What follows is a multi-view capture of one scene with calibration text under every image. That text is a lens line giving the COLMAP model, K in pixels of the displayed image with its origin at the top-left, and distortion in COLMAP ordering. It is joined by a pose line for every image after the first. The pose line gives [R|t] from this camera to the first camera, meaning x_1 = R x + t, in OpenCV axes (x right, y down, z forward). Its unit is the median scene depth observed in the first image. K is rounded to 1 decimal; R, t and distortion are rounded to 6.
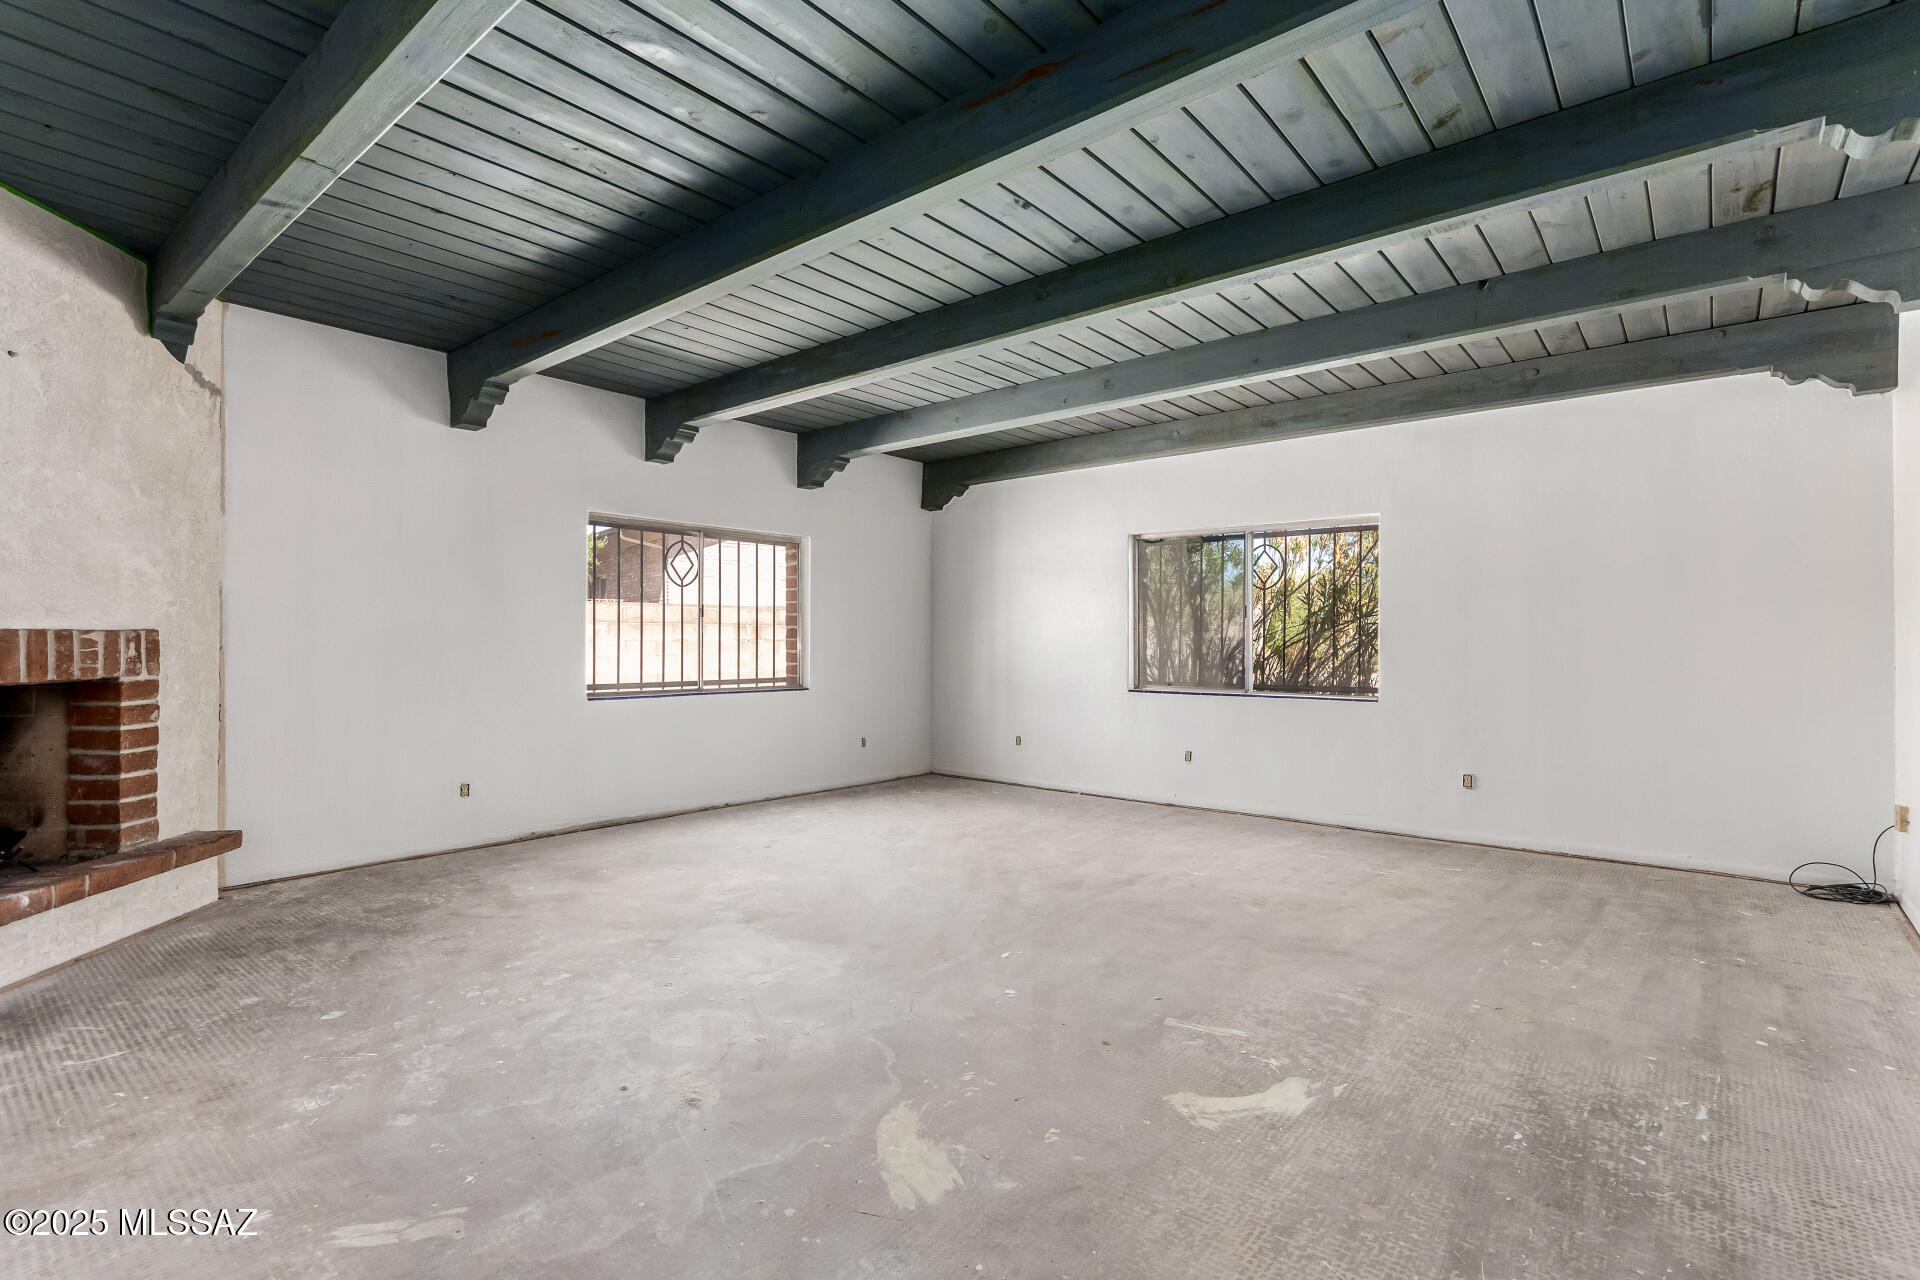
lens RADIAL K [[900.0, 0, 956.3], [0, 900.0, 643.2], [0, 0, 1]] dist [0.002551, 0.001425]
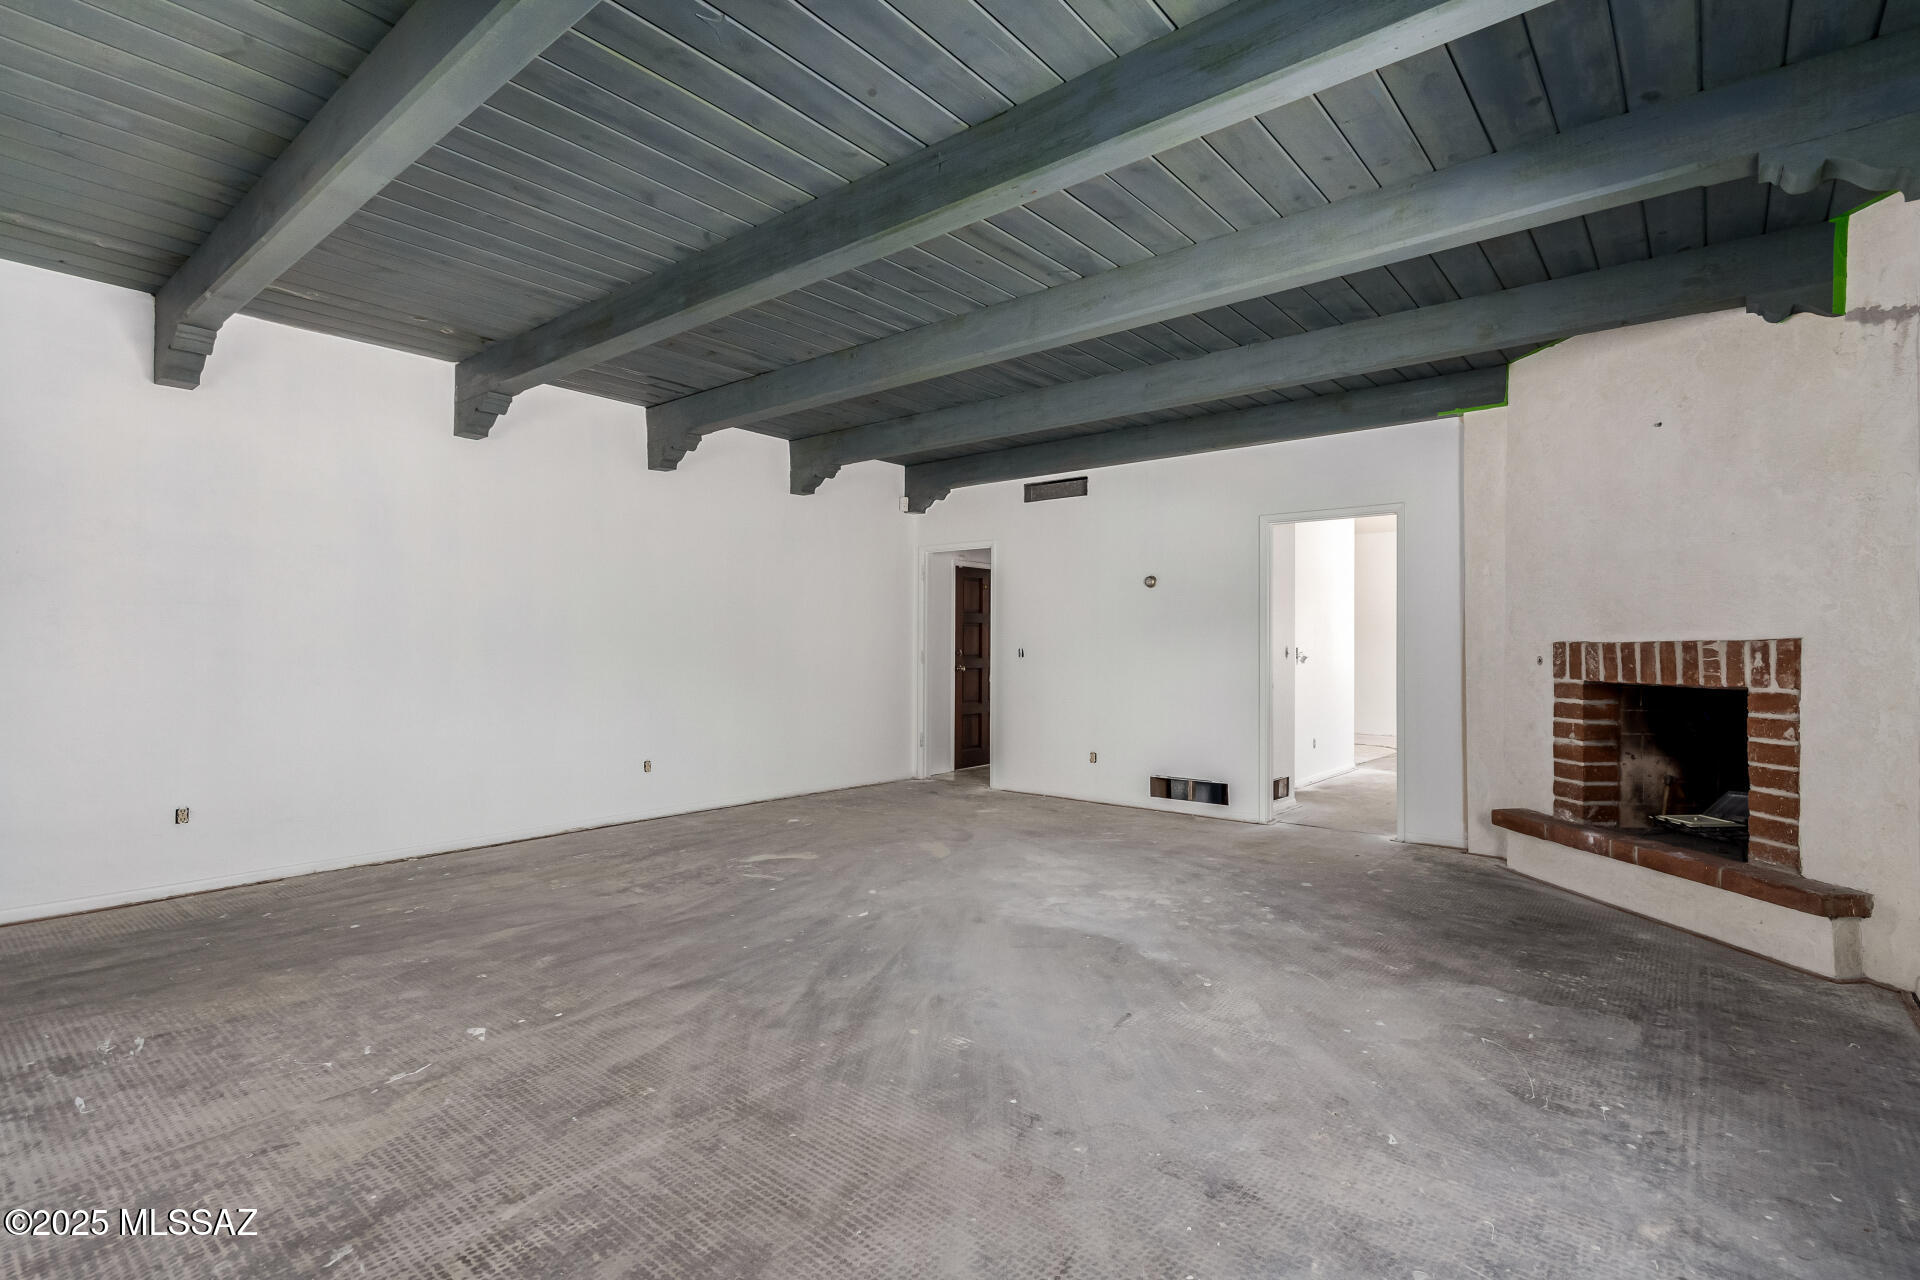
lens RADIAL K [[900.0, 0, 969.2], [0, 900.0, 642.8], [0, 0, 1]] dist [0.002551, 0.001425]
pose [[-0.999679, -0.009907, -0.023330, -0.045321], [-0.009688, 0.999908, -0.009503, 0.006144], [0.023422, -0.009274, -0.999683, 1.961517]]
